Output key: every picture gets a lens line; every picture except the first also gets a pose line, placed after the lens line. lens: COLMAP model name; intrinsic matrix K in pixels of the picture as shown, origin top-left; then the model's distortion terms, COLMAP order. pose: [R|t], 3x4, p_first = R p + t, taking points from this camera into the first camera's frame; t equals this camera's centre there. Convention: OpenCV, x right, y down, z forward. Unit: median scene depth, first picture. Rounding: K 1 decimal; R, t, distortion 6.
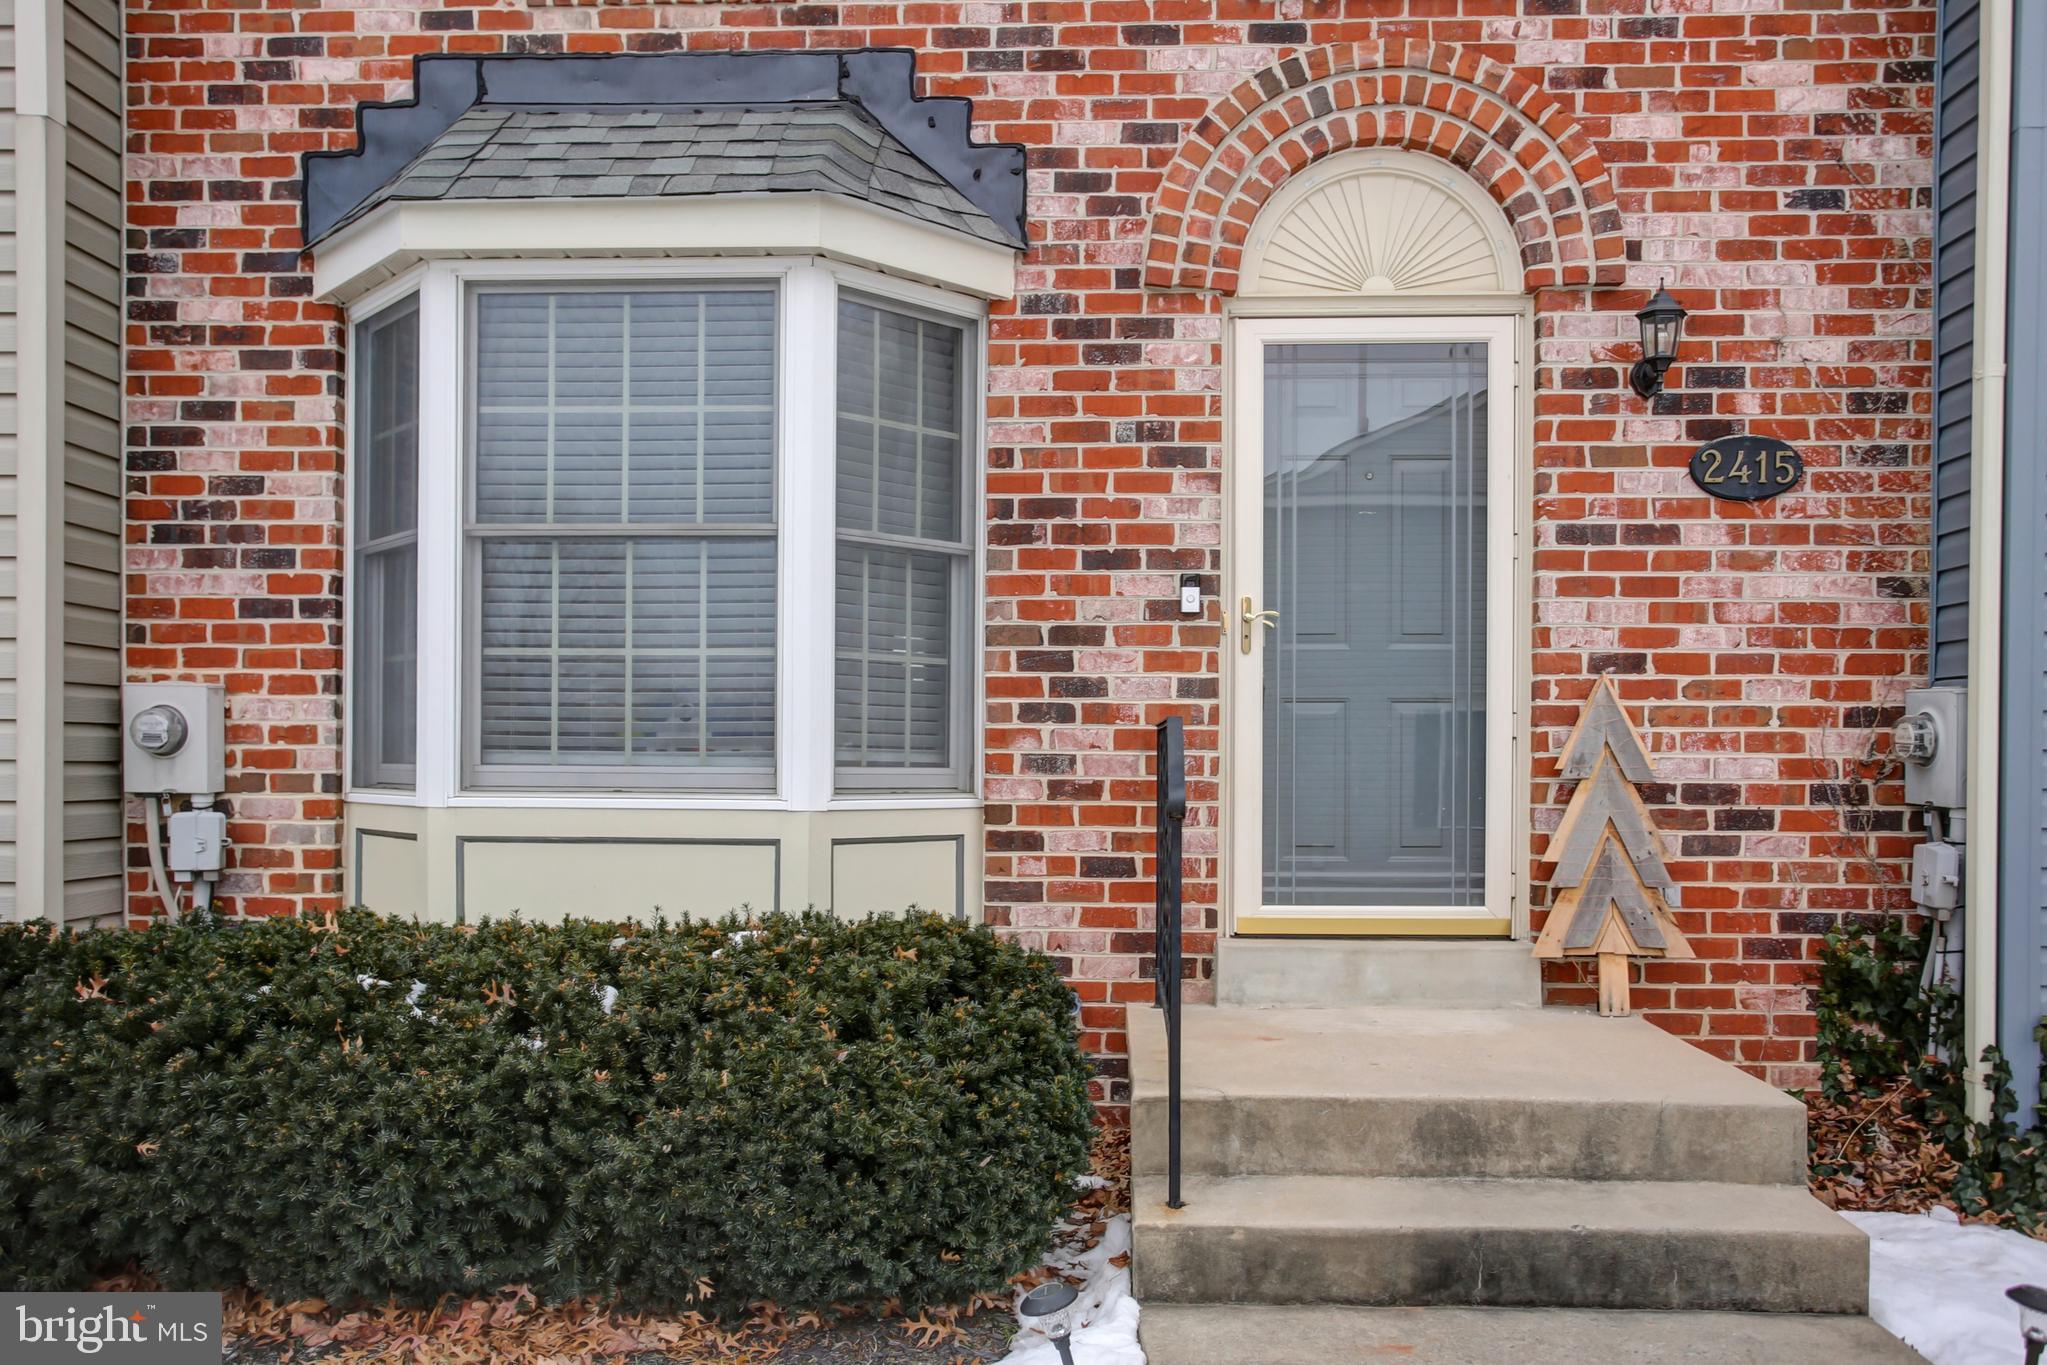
lens RADIAL K [[1504.4, 0, 1024.2], [0, 1504.4, 784.3], [0, 0, 1]] dist [-0.008899, 0.006317]
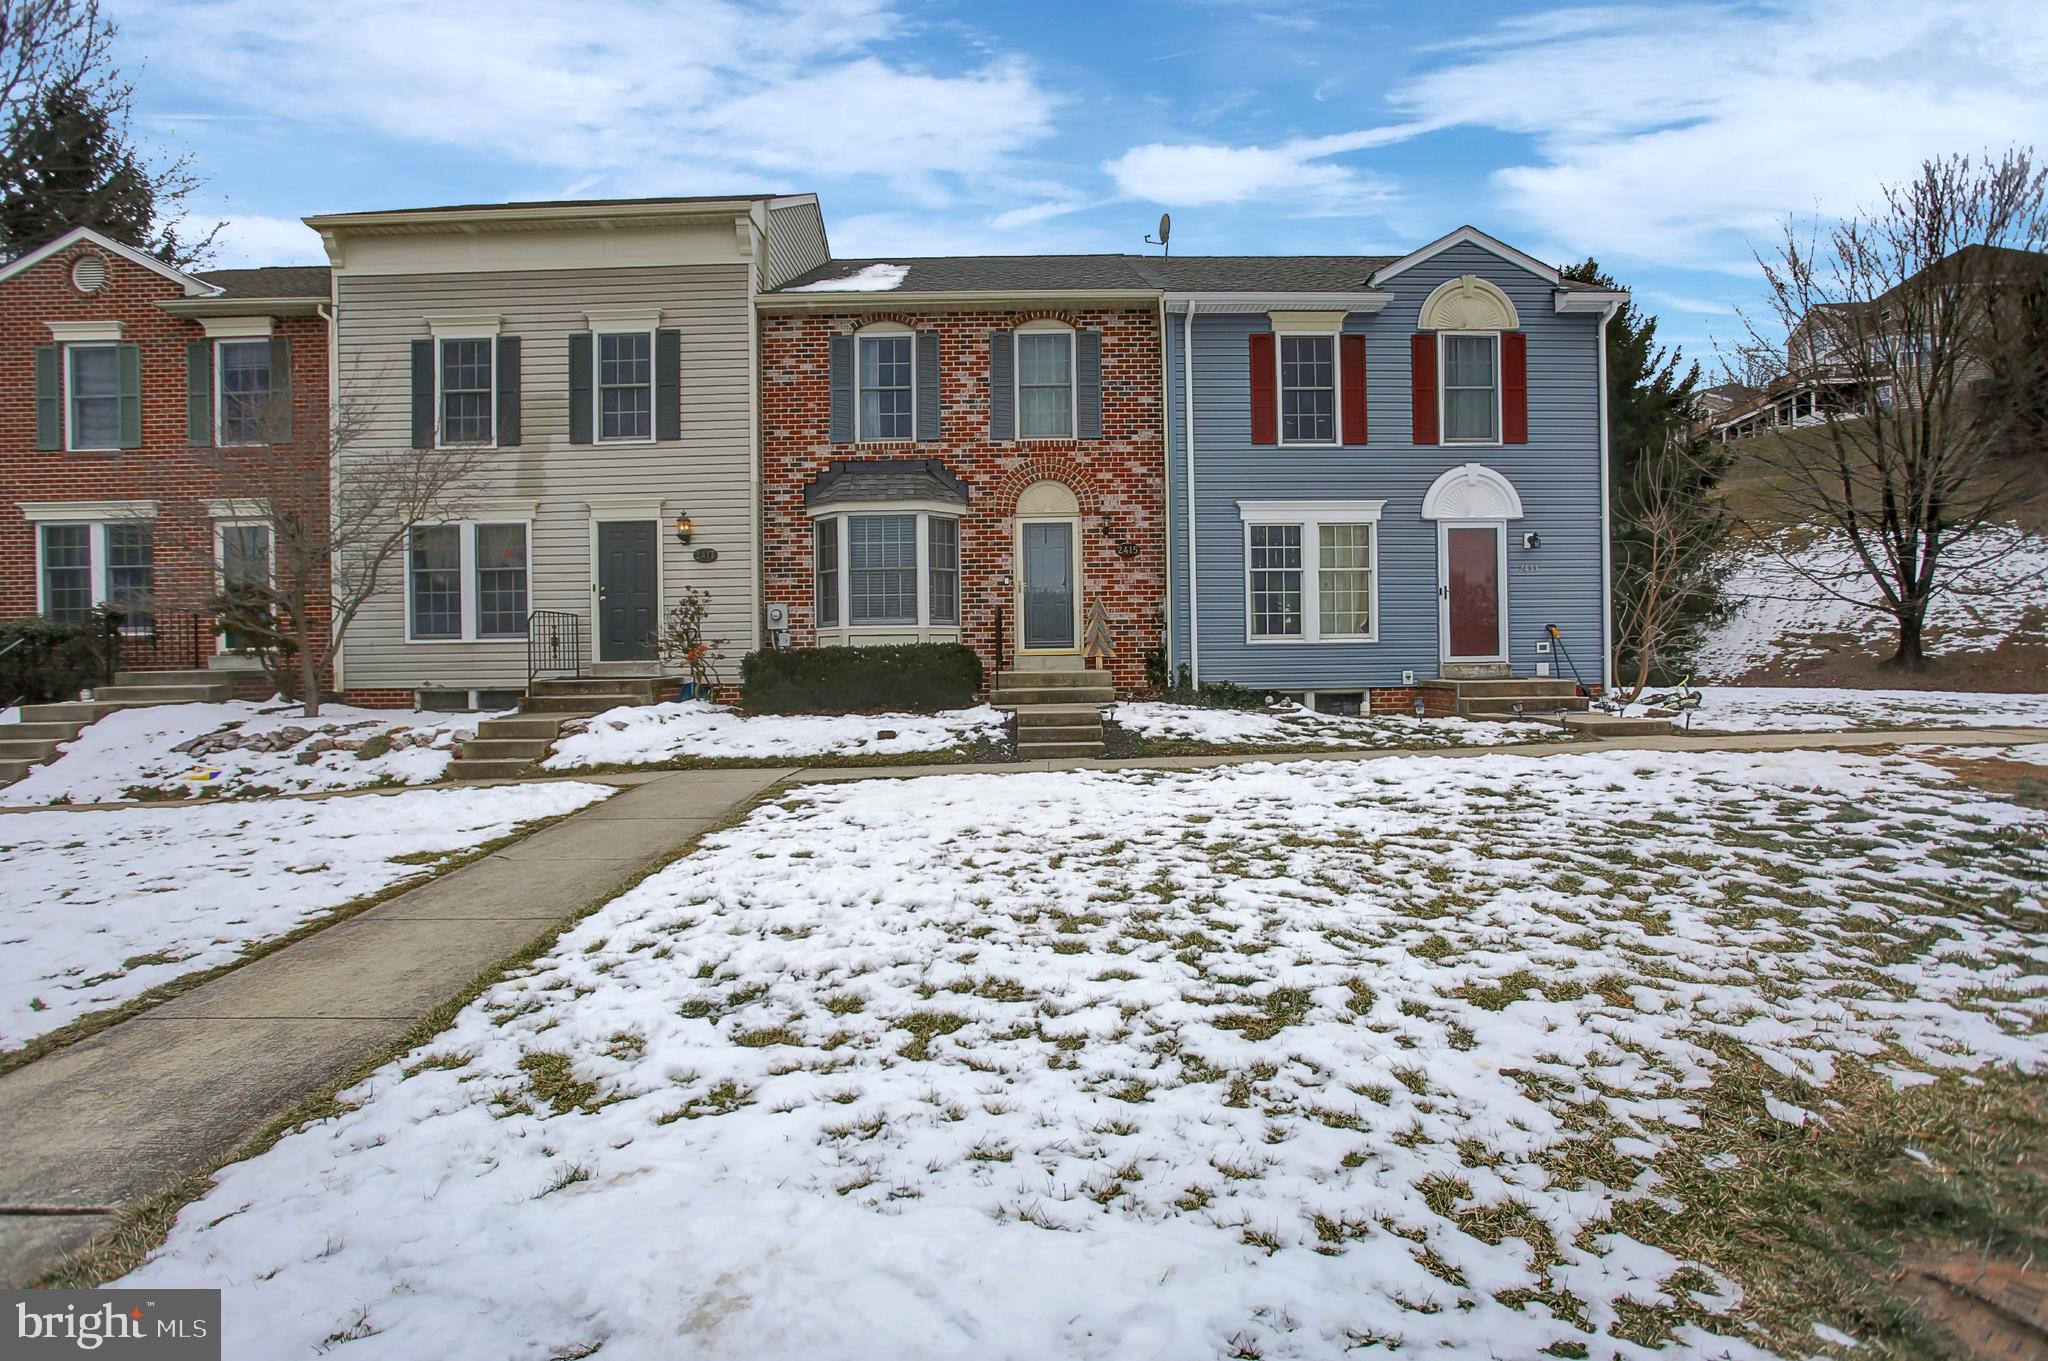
lens RADIAL K [[1049.6, 0, 1038.0], [0, 1049.6, 678.2], [0, 0, 1]] dist [-0.081759, 0.039163]
pose [[0.998498, -0.022082, 0.050147, 0.039331], [0.021907, 0.999752, 0.004025, 0.156872], [-0.050223, -0.002921, 0.998734, -2.140374]]
